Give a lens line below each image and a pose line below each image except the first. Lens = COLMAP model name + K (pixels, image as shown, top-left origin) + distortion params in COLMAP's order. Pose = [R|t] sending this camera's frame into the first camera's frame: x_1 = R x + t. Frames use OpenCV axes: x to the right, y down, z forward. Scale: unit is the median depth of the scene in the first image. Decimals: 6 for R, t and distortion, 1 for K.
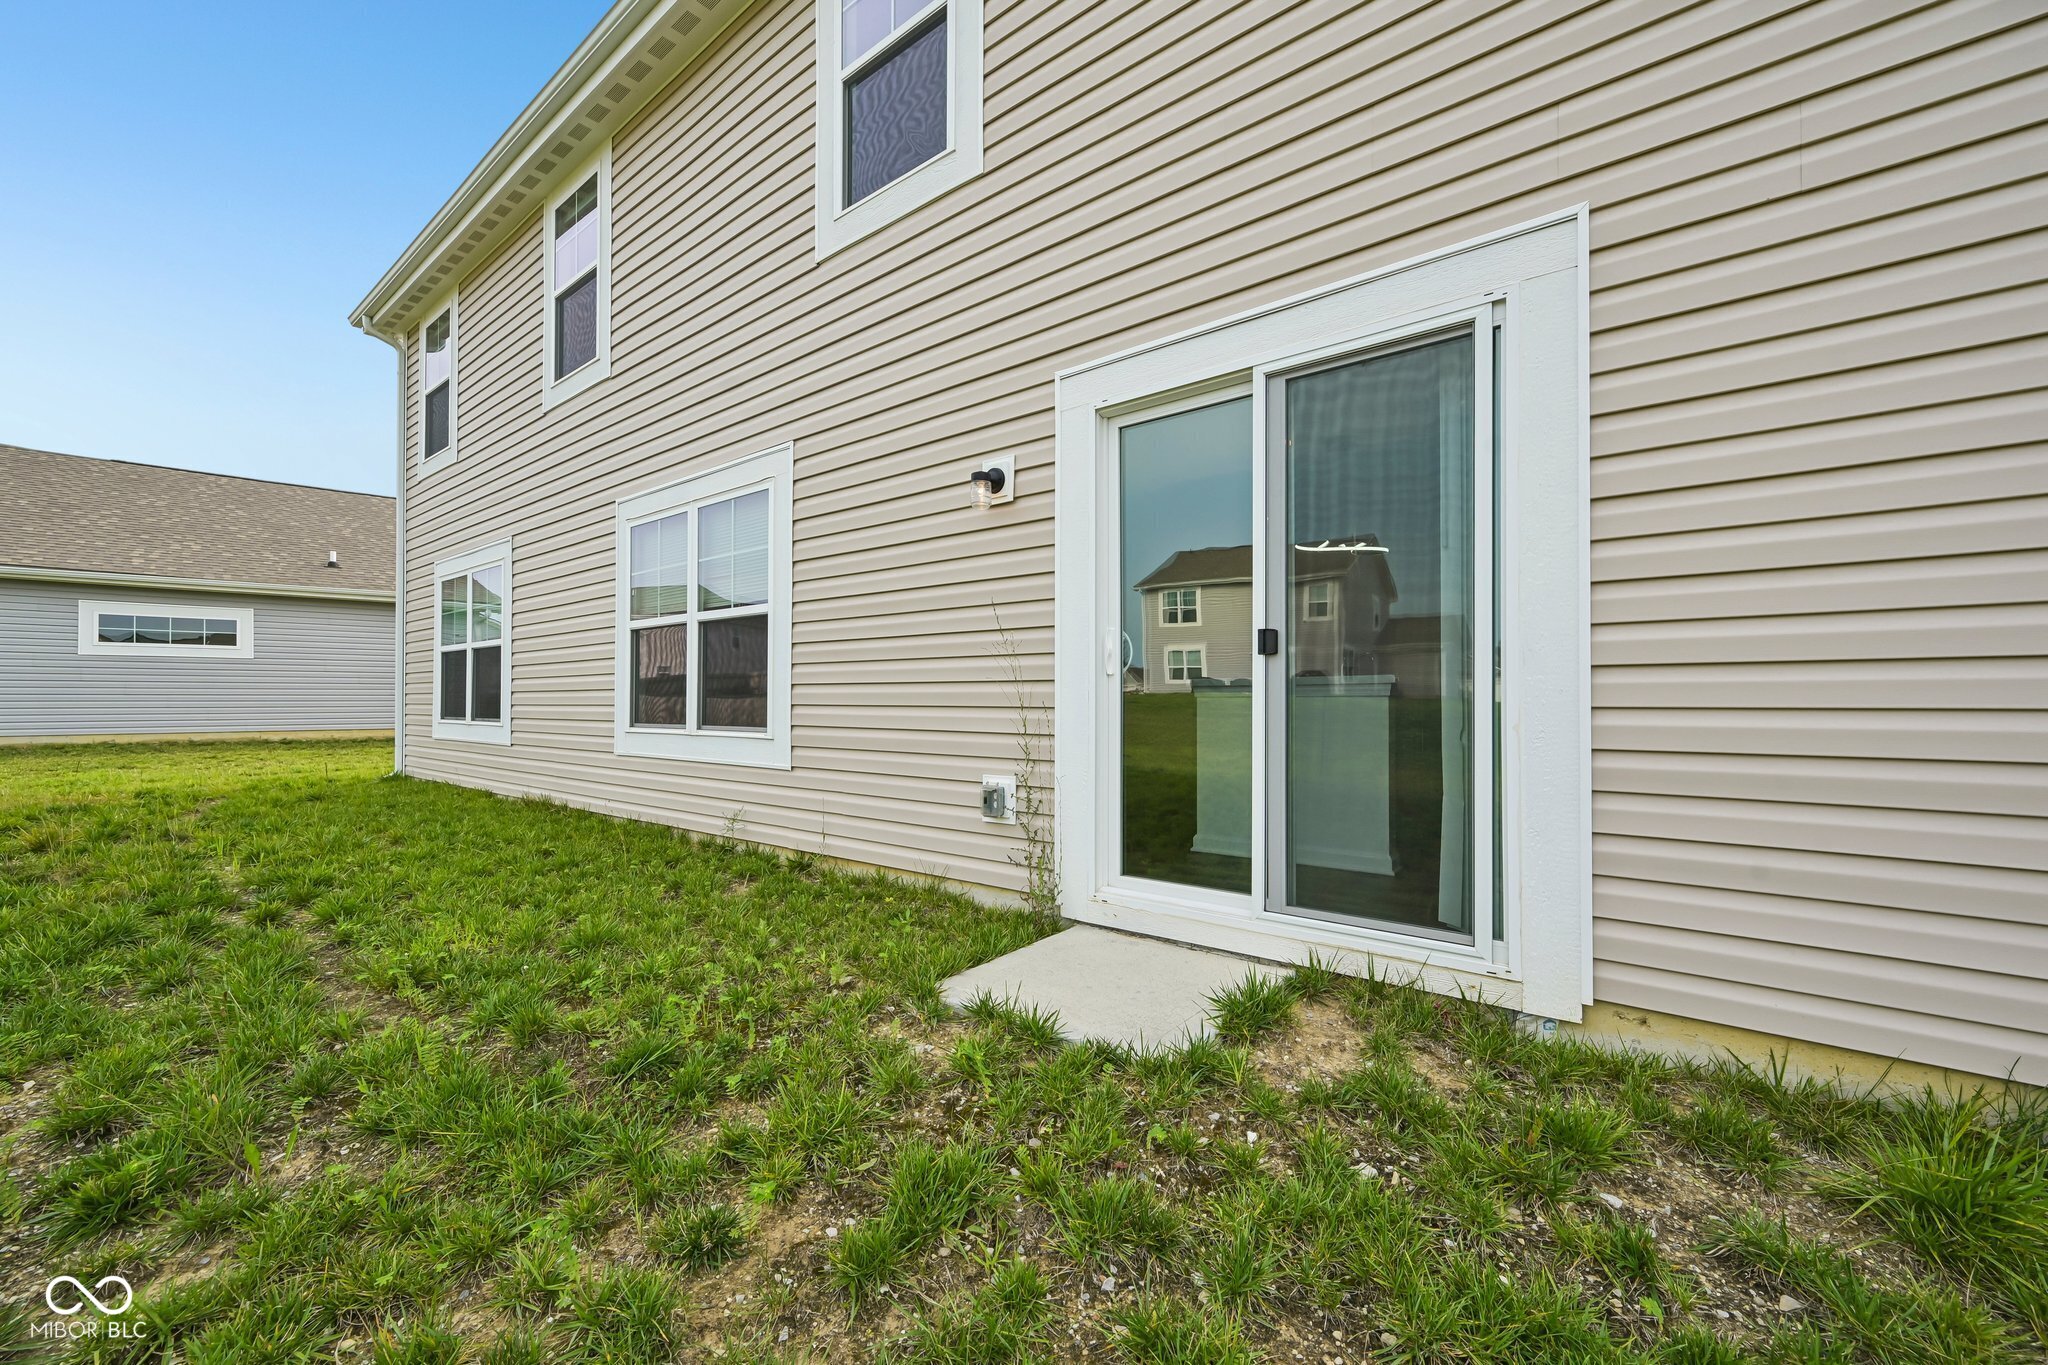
lens RADIAL K [[822.9, 0, 995.3], [0, 822.9, 685.0], [0, 0, 1]] dist [0.001125, 0.001090]
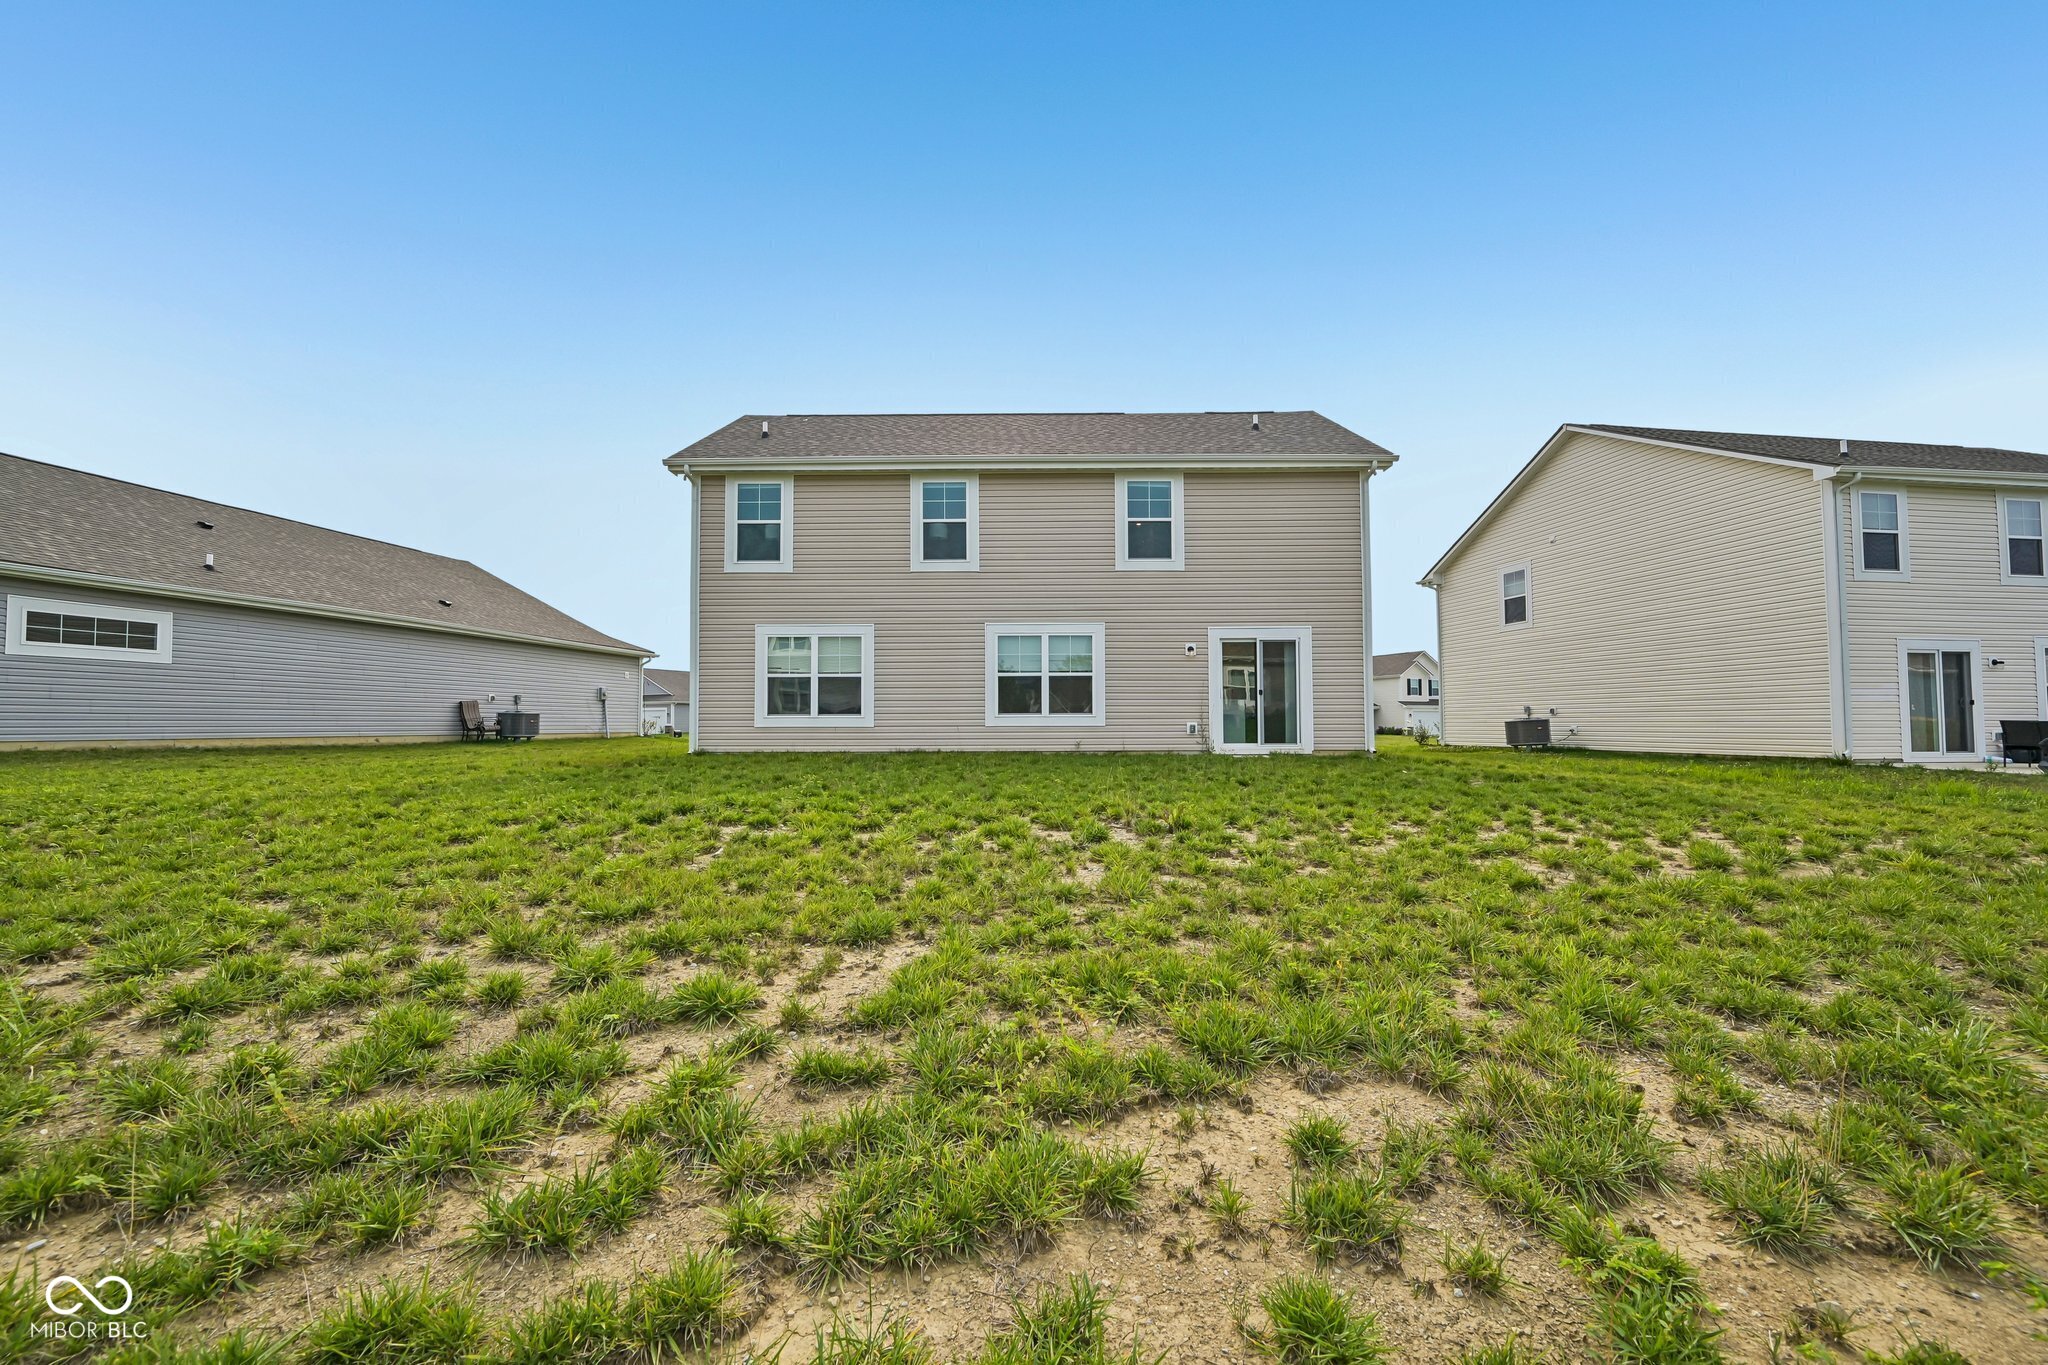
lens RADIAL K [[822.9, 0, 1026.1], [0, 822.9, 685.7], [0, 0, 1]] dist [0.001125, 0.001090]
pose [[0.785546, 0.028202, 0.618160, -0.800943], [-0.009467, 0.999392, -0.033564, 0.018749], [-0.618731, 0.020514, 0.785335, -0.426828]]
